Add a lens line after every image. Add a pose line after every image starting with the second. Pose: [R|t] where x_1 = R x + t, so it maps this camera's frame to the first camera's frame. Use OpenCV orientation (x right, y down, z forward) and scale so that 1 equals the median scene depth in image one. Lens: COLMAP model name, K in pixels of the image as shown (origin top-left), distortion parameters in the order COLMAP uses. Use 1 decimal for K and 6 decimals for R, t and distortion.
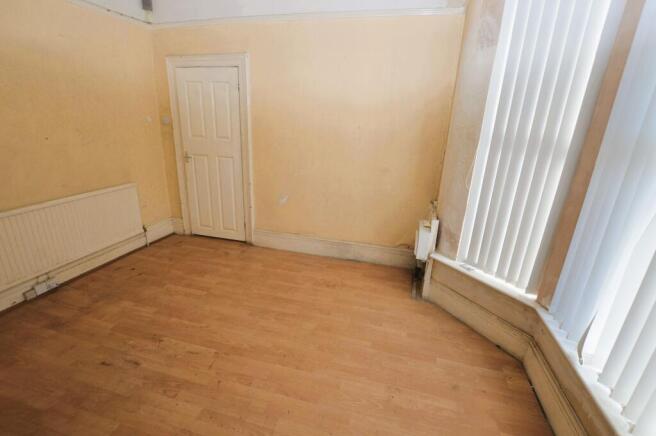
lens RADIAL K [[298.9, 0, 327.5], [0, 298.9, 220.9], [0, 0, 1]] dist [-0.027923, -0.000466]
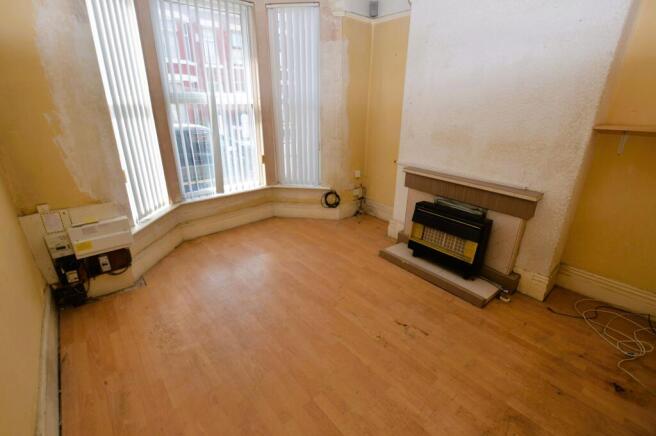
lens RADIAL K [[298.9, 0, 328.9], [0, 298.9, 215.6], [0, 0, 1]] dist [-0.027923, -0.000466]
pose [[-0.824726, -0.246001, 0.509225, -0.785893], [0.140856, 0.782707, 0.606242, -0.504834], [-0.547710, 0.571711, -0.610868, 1.382887]]
